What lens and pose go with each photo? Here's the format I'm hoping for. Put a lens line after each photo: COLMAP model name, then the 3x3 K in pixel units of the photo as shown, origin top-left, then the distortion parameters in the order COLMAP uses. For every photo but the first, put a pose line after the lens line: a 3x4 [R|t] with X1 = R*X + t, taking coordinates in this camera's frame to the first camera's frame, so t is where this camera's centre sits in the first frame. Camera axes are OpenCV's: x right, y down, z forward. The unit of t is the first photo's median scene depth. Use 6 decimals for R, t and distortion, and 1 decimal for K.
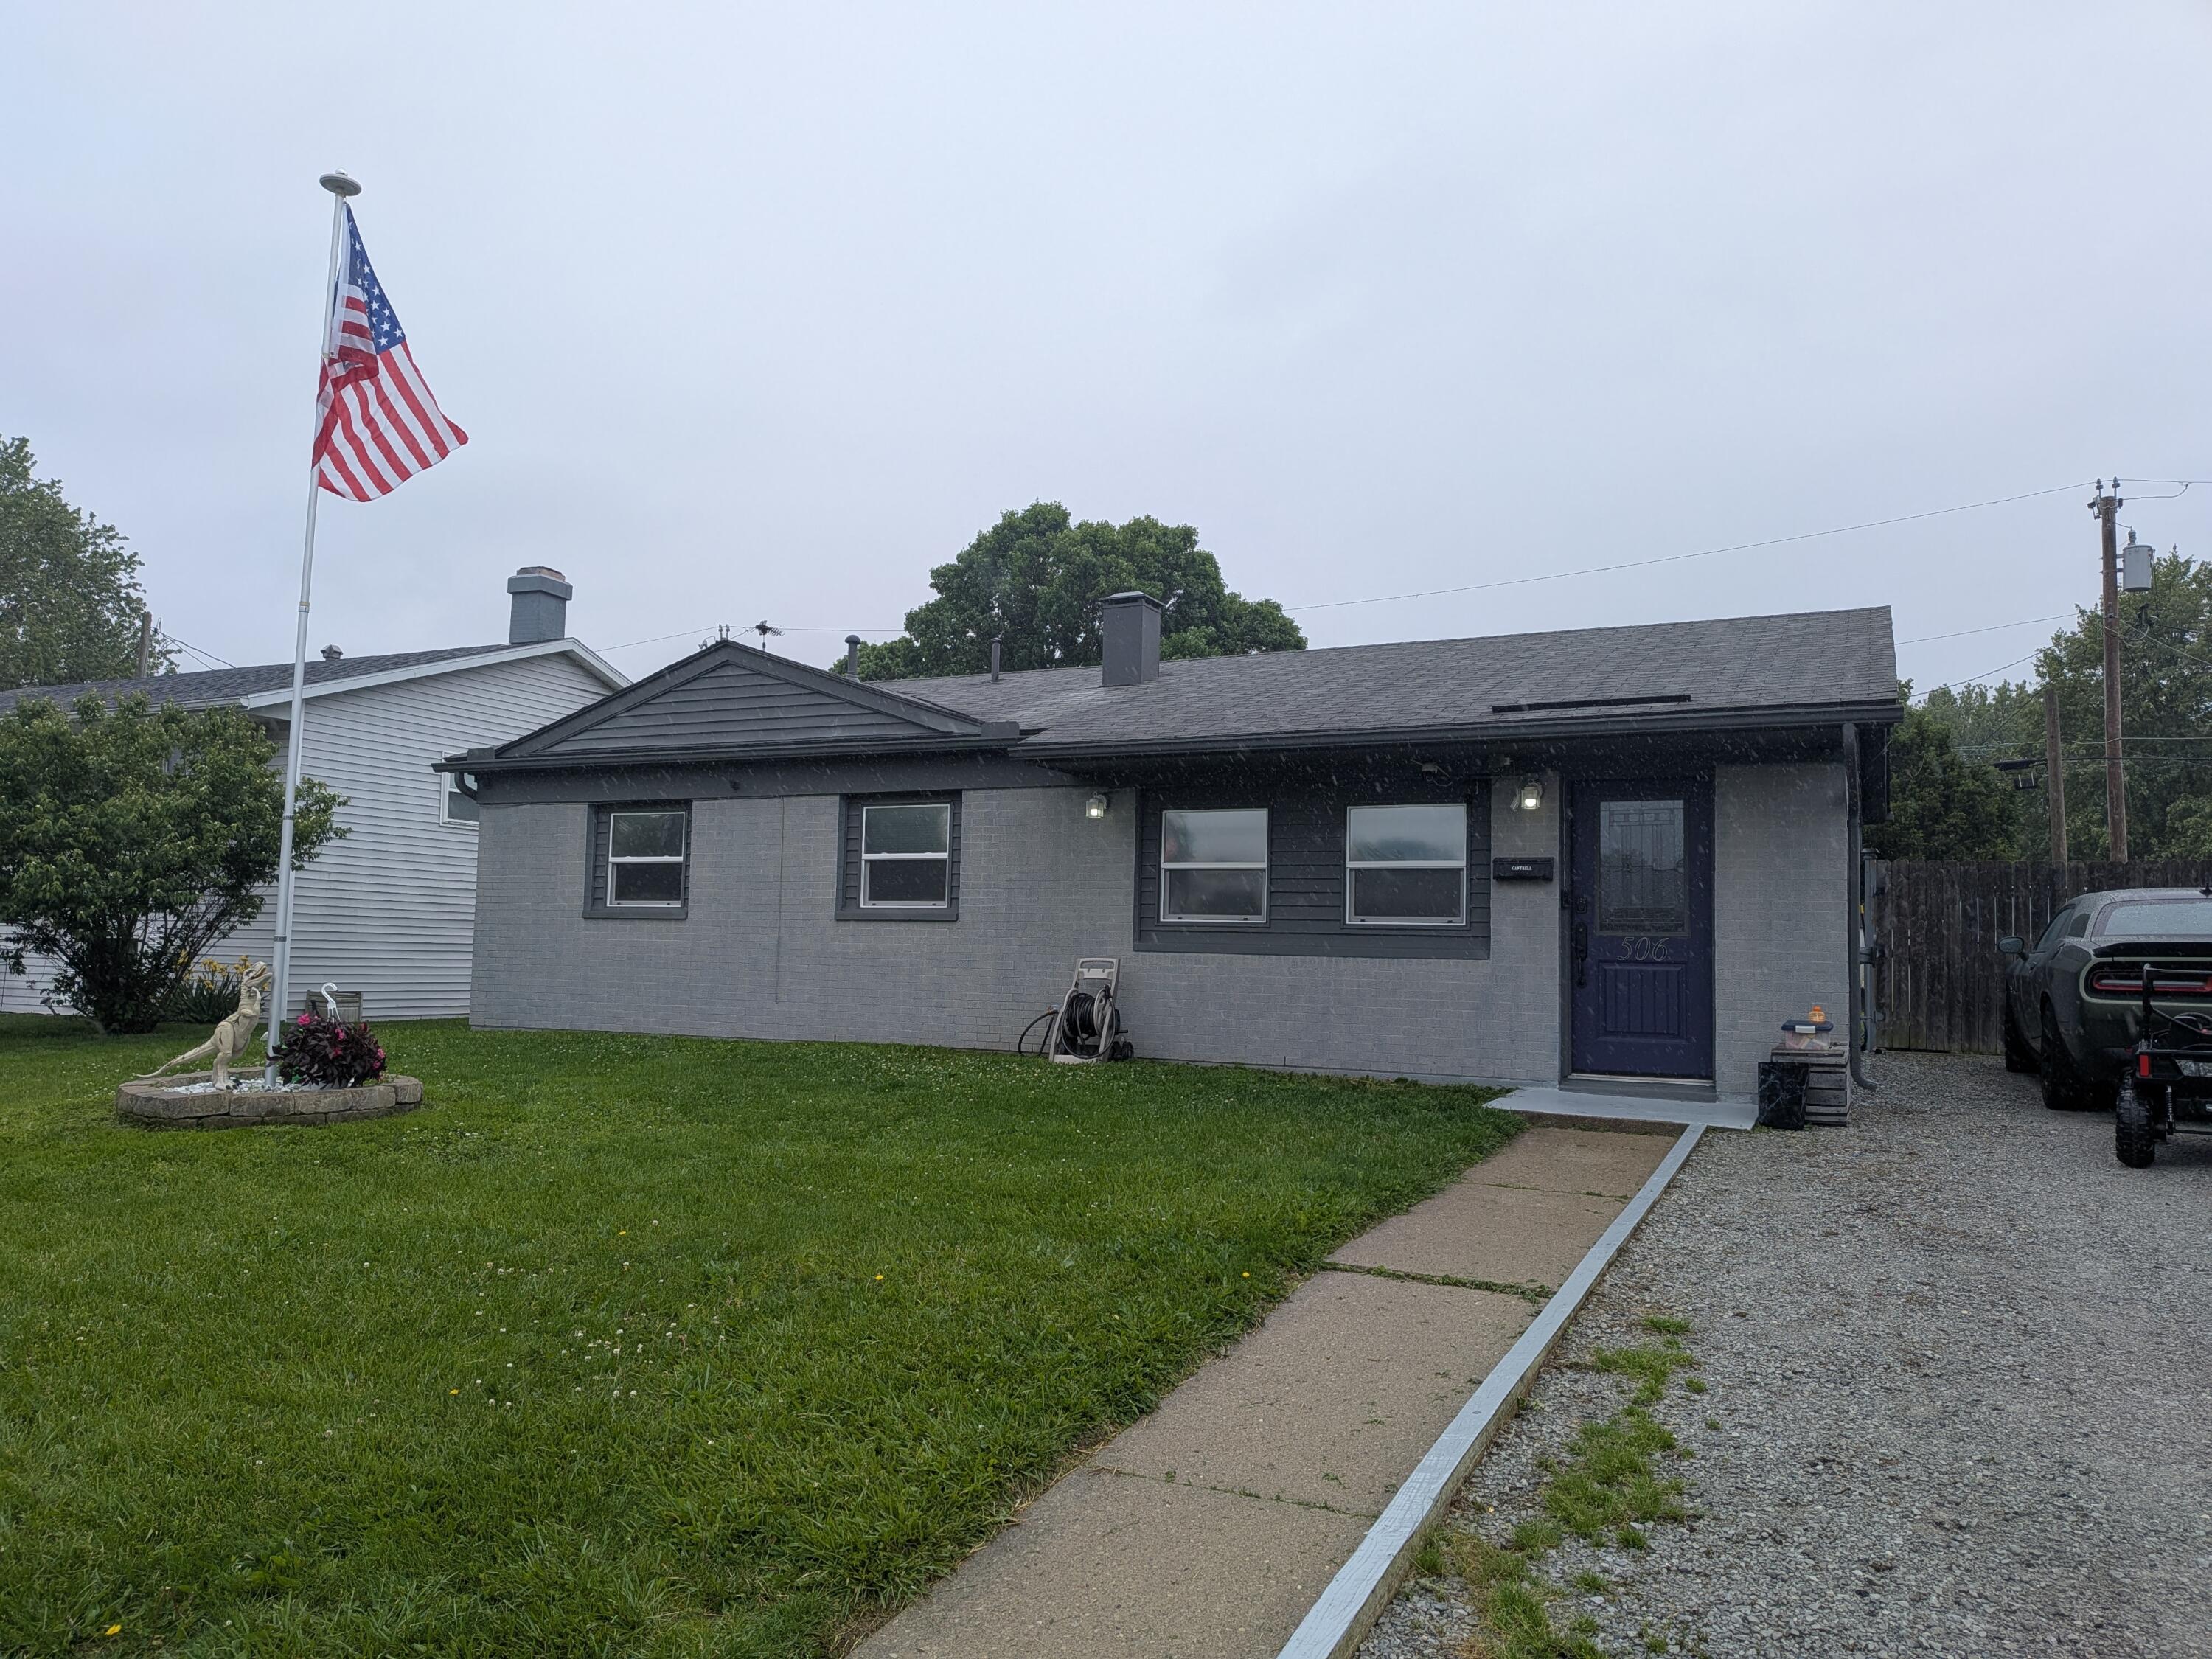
lens RADIAL K [[1573.6, 0, 1097.1], [0, 1573.6, 831.7], [0, 0, 1]] dist [0.084399, -0.138517]
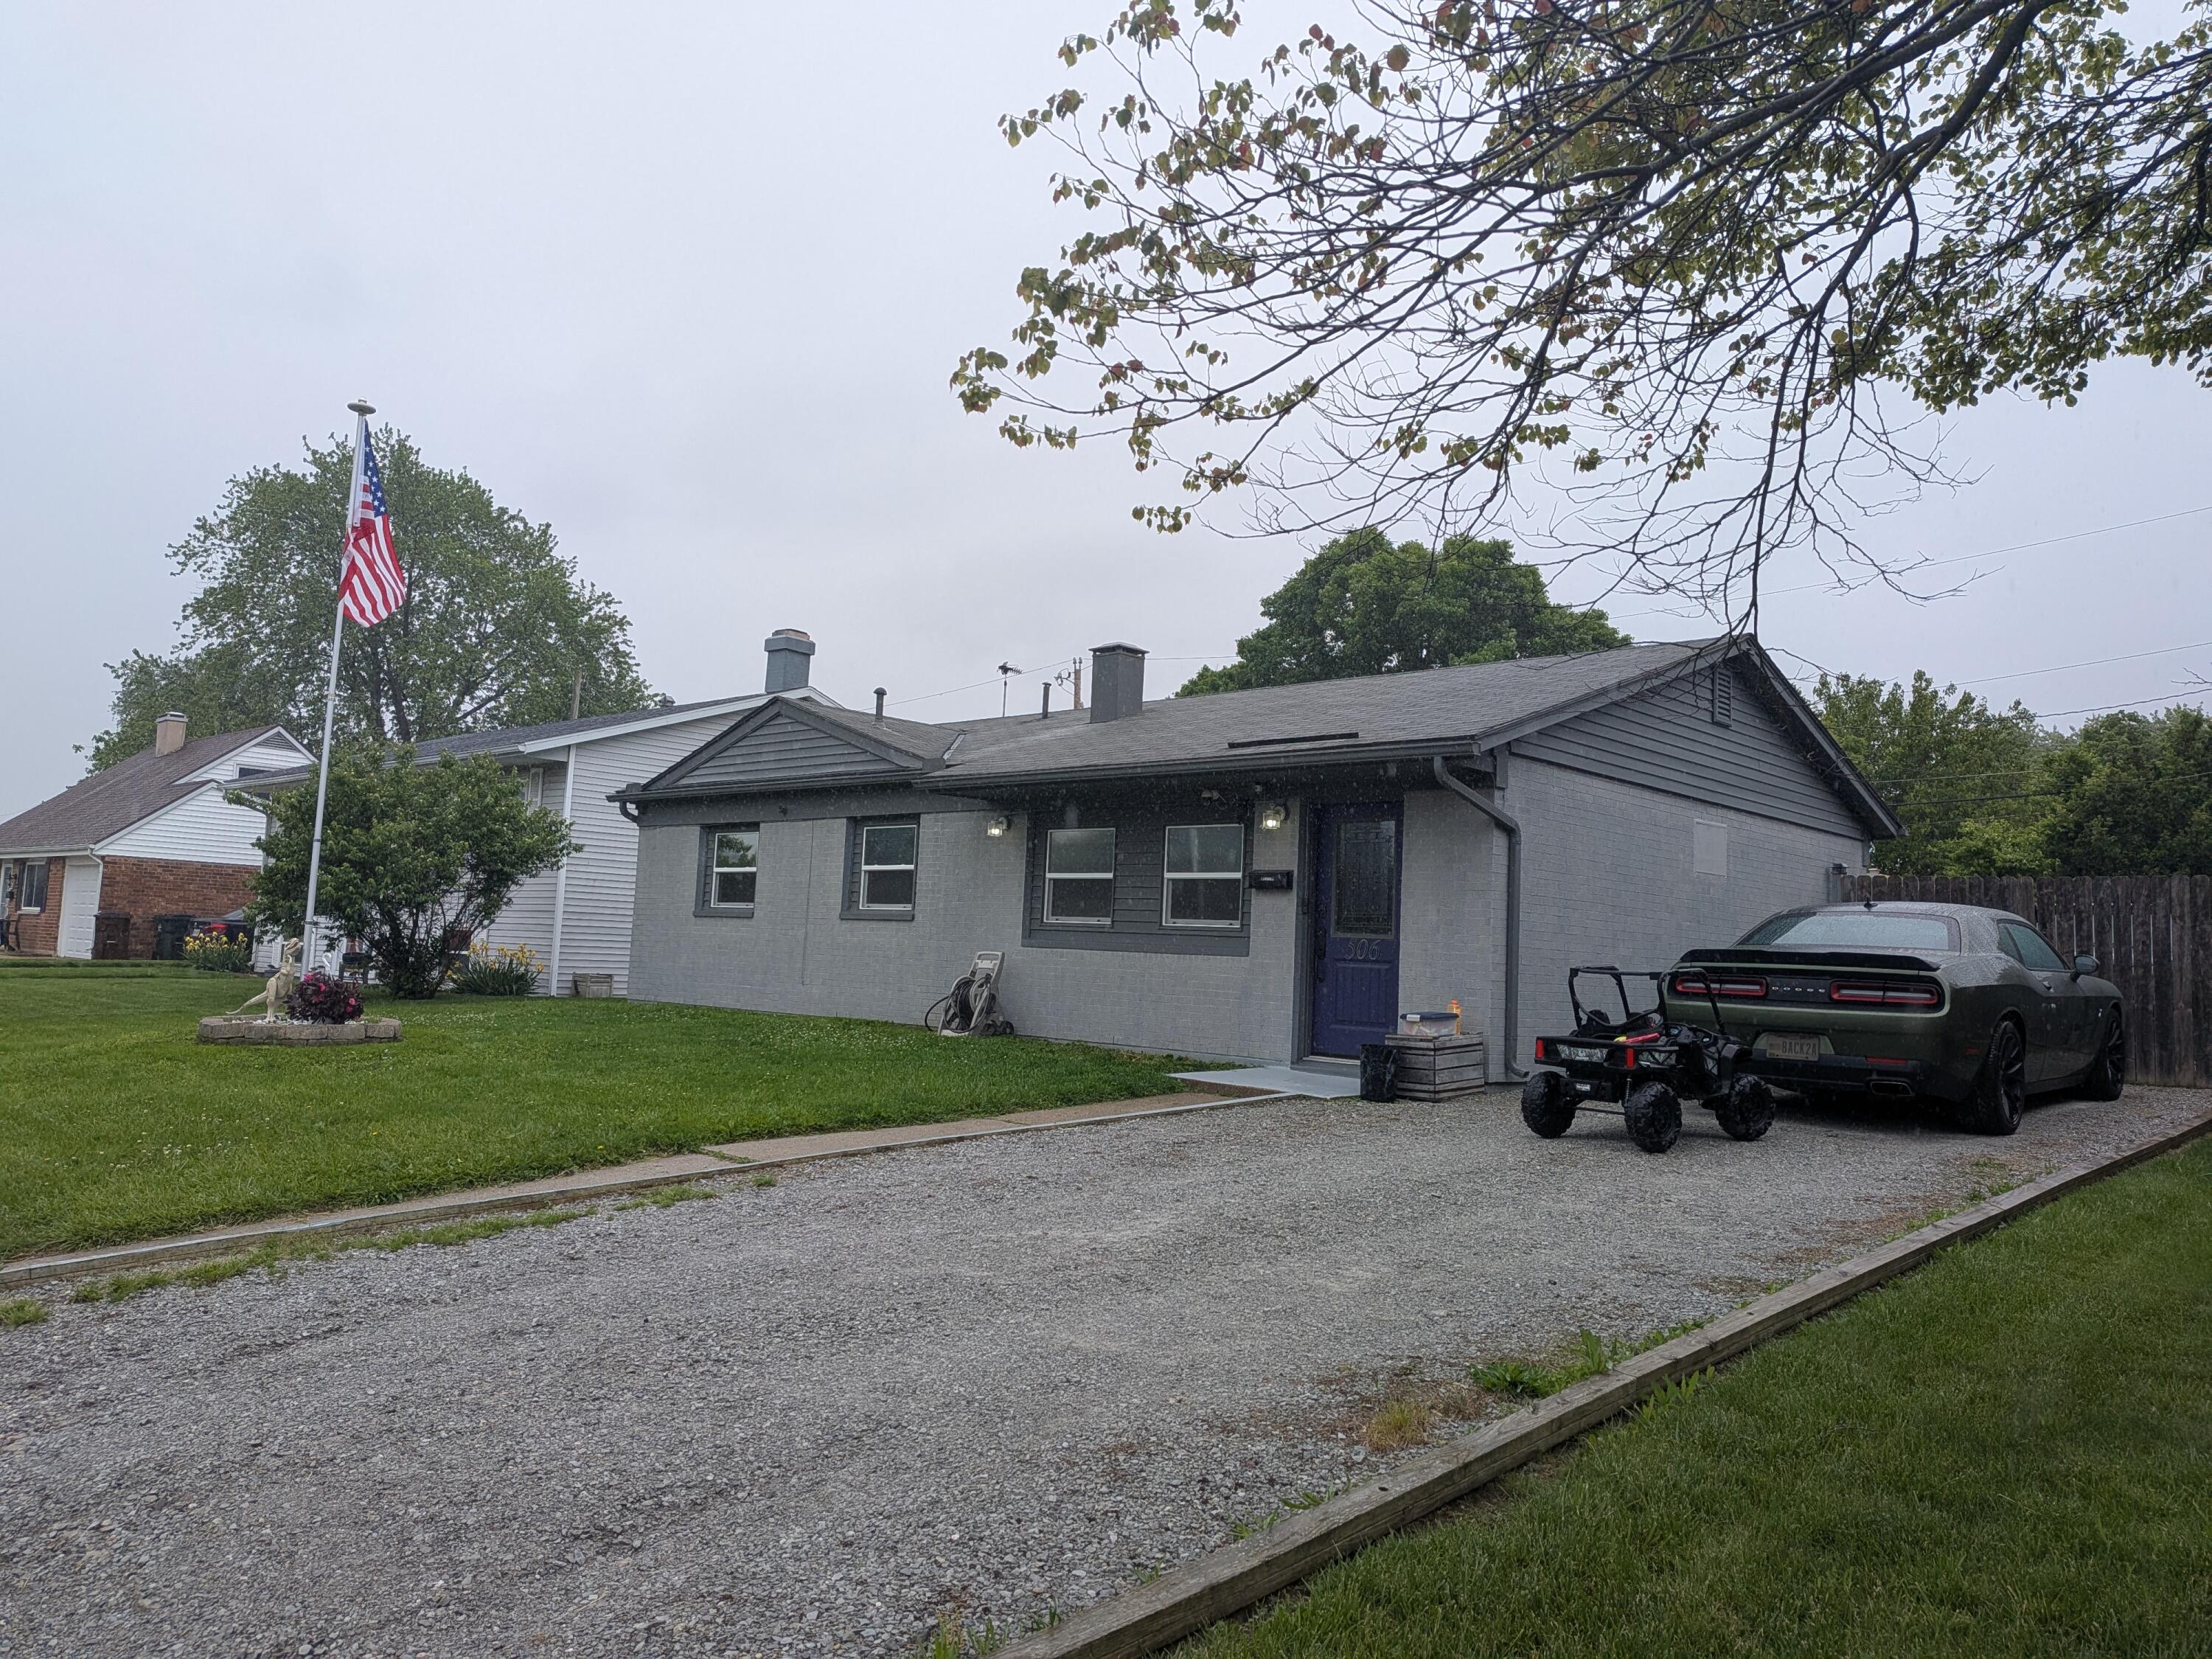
lens RADIAL K [[1585.2, 0, 1108.9], [0, 1585.2, 785.1], [0, 0, 1]] dist [0.083400, -0.000268]
pose [[0.953204, -0.011709, -0.302103, 0.473133], [0.000017, 0.999252, -0.038674, -0.000978], [0.302329, 0.036859, 0.952491, -0.151480]]
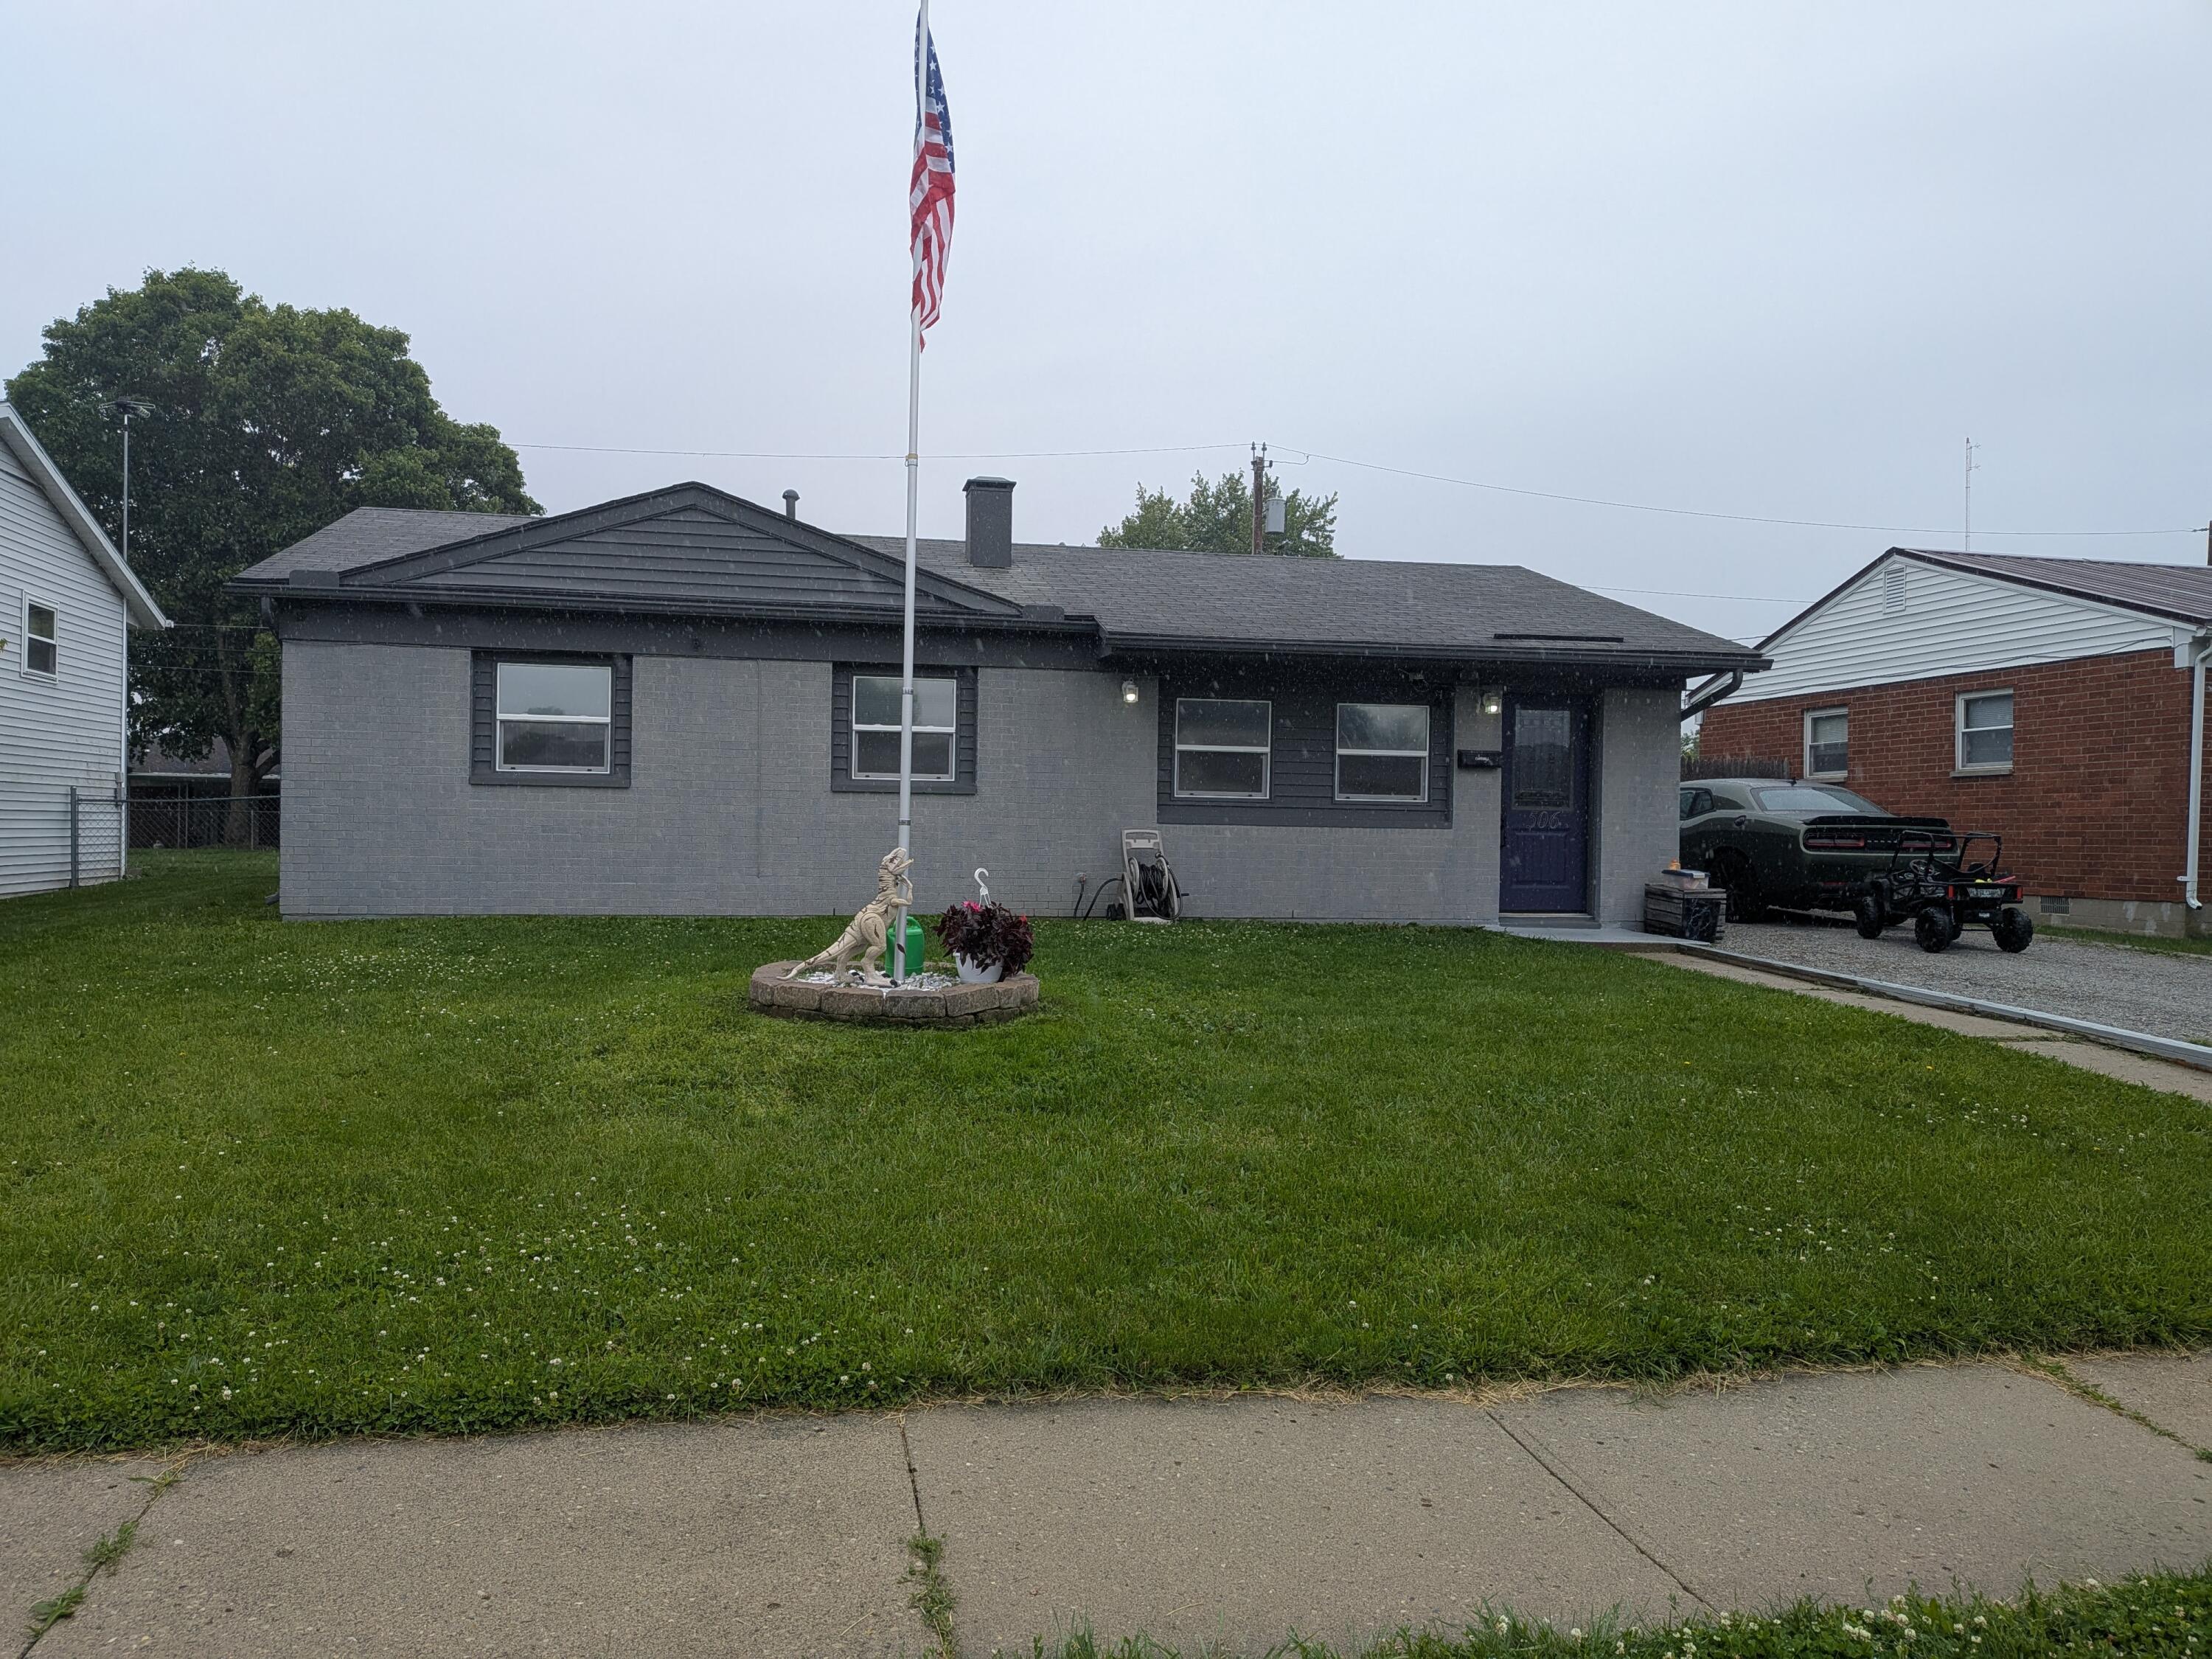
lens RADIAL K [[1581.8, 0, 1106.0], [0, 1581.8, 829.5], [0, 0, 1]] dist [0.097573, -0.157112]
pose [[0.793283, -0.006283, 0.608820, -0.715759], [-0.046976, 0.996334, 0.071491, 0.001480], [-0.607038, -0.085313, 0.790080, 0.135339]]
